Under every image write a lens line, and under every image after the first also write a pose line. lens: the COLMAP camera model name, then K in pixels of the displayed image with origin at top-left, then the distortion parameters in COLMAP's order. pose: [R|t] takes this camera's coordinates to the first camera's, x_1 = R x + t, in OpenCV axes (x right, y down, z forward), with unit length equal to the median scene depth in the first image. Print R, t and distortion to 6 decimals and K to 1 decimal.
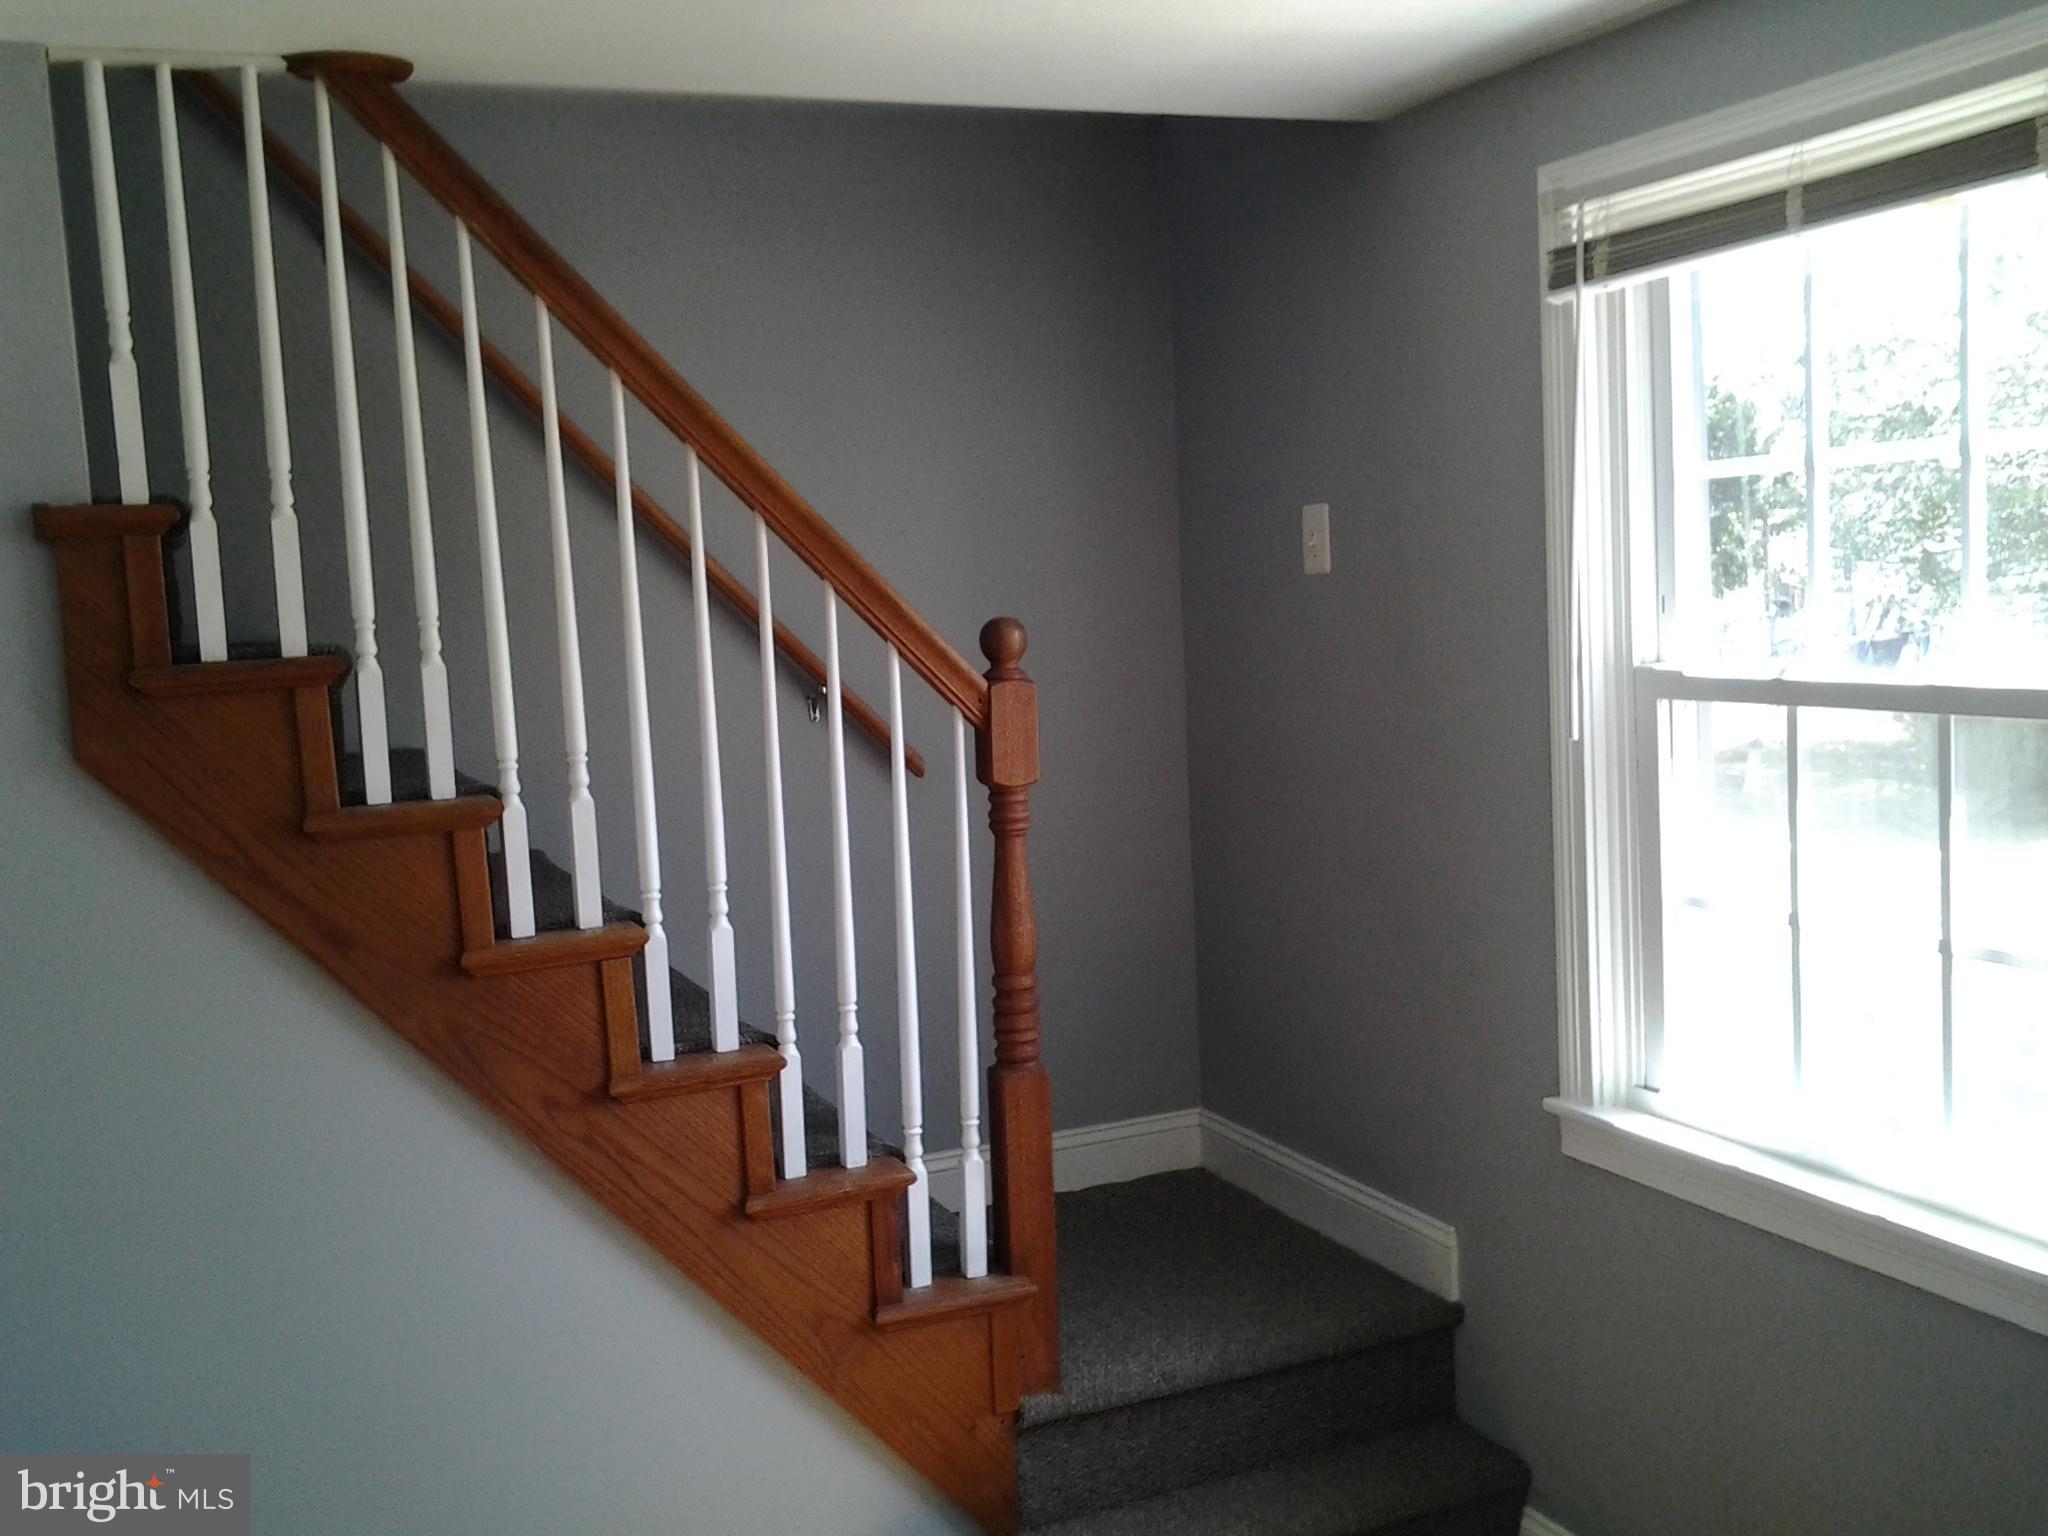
lens RADIAL K [[1969.7, 0, 1015.0], [0, 1969.7, 772.9], [0, 0, 1]] dist [0.115293, -0.253844]
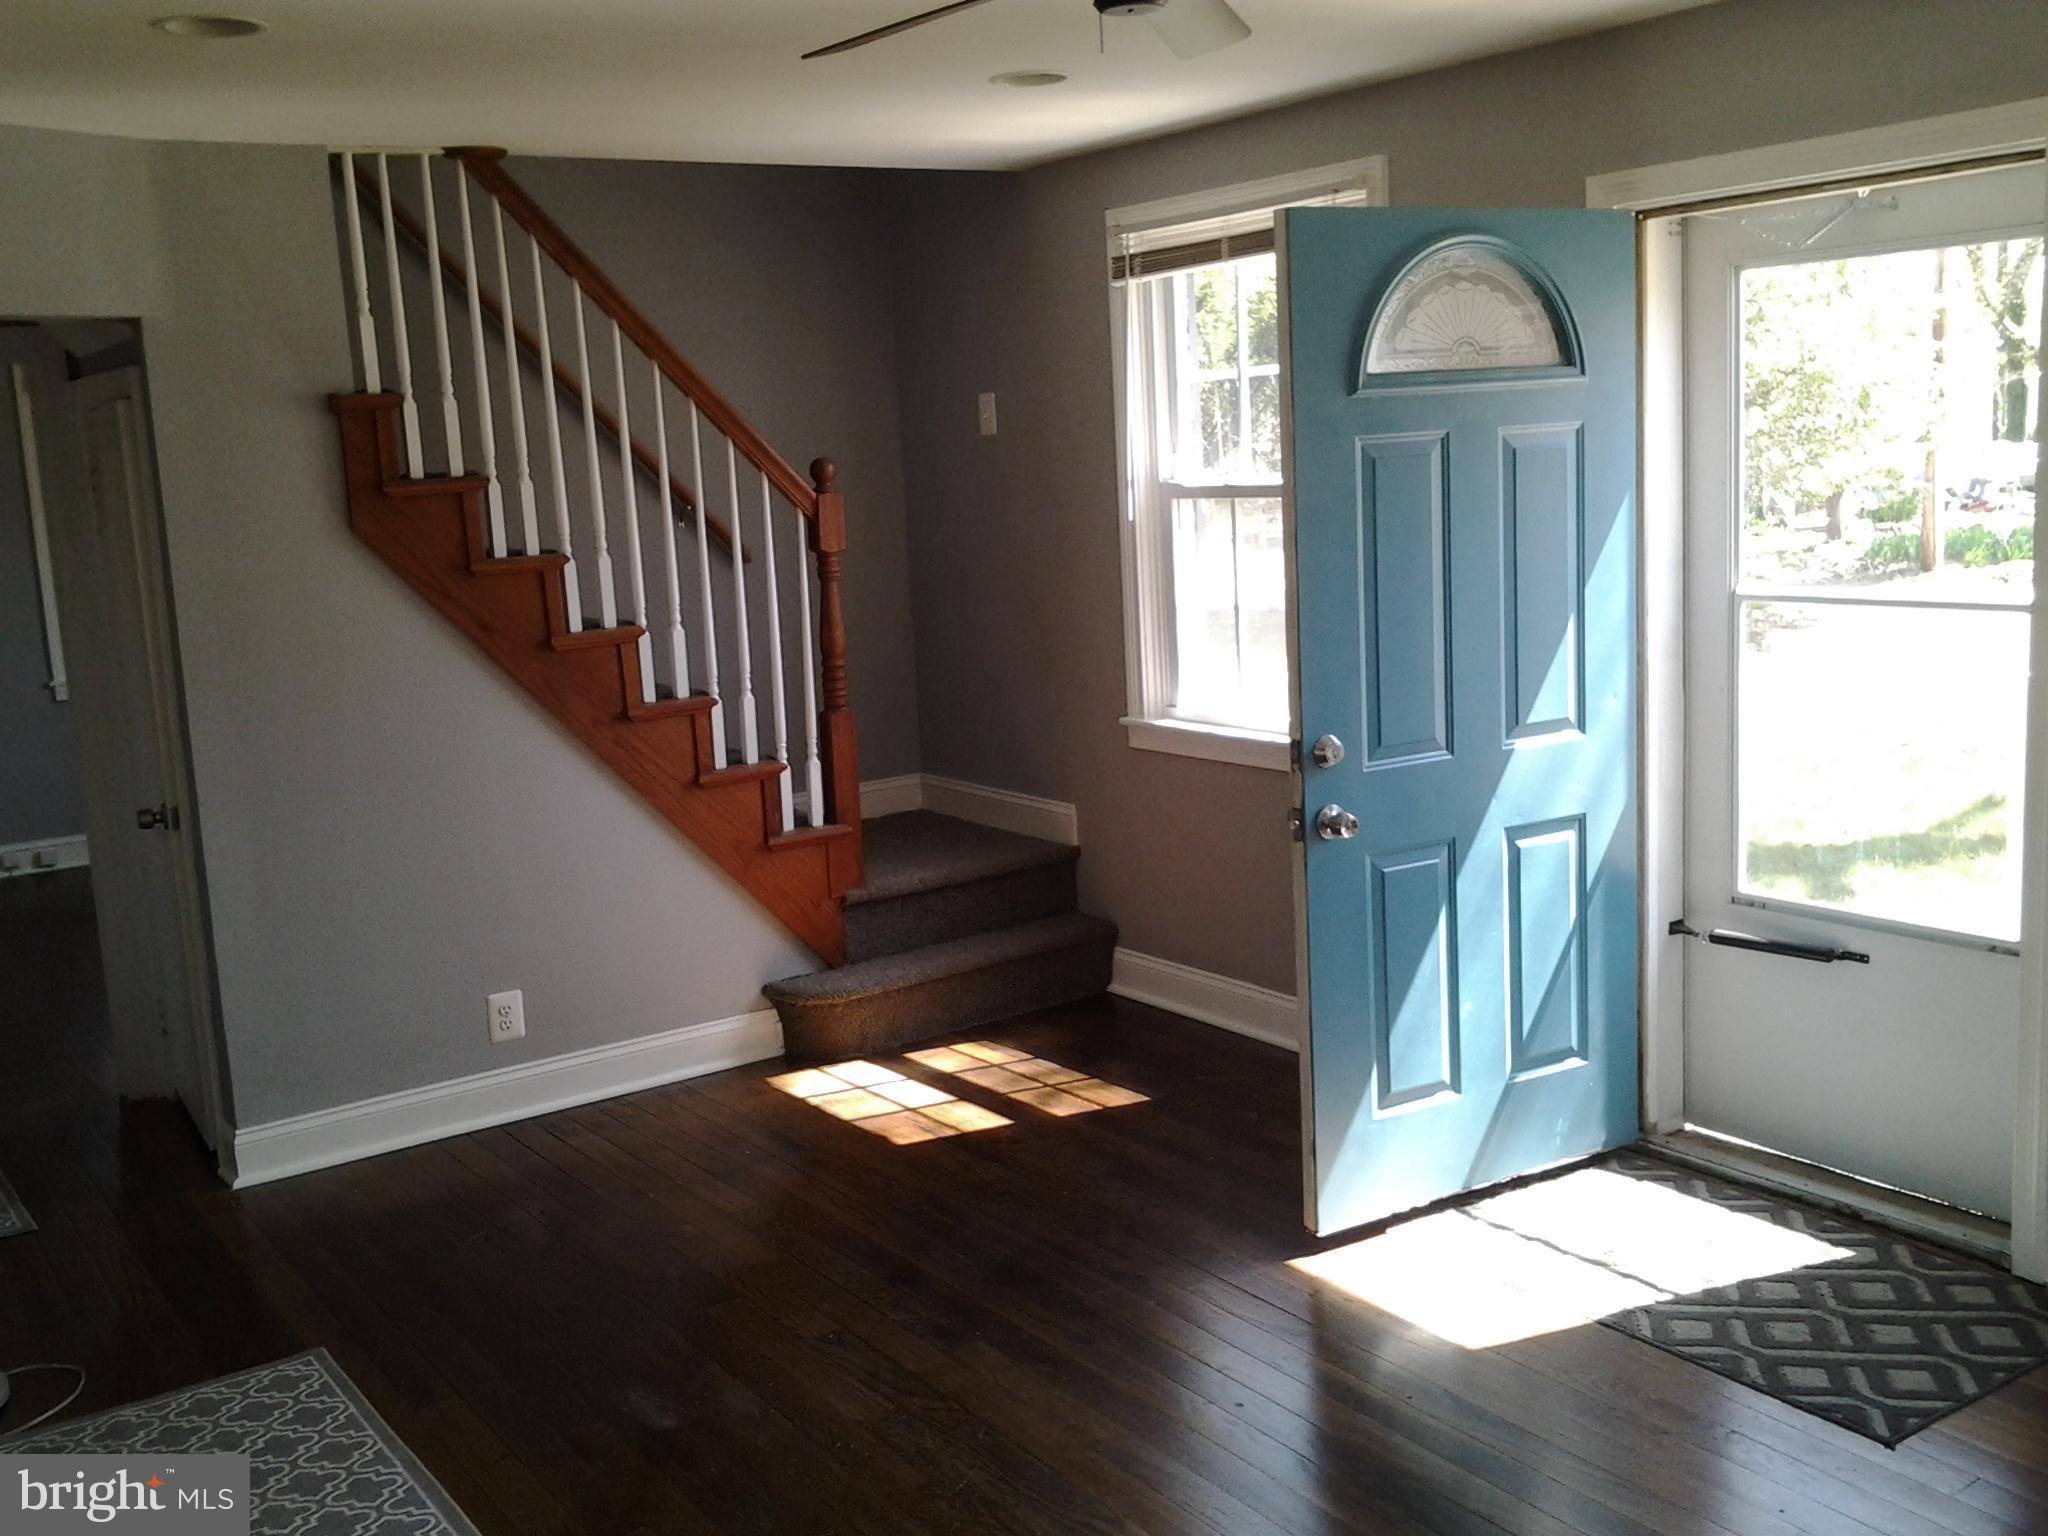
lens RADIAL K [[1969.7, 0, 1015.0], [0, 1969.7, 772.9], [0, 0, 1]] dist [0.115293, -0.253844]
pose [[0.982108, -0.034226, 0.185182, -0.182931], [0.023181, 0.997839, 0.061483, 0.104126], [-0.186886, -0.056090, 0.980779, -0.836650]]
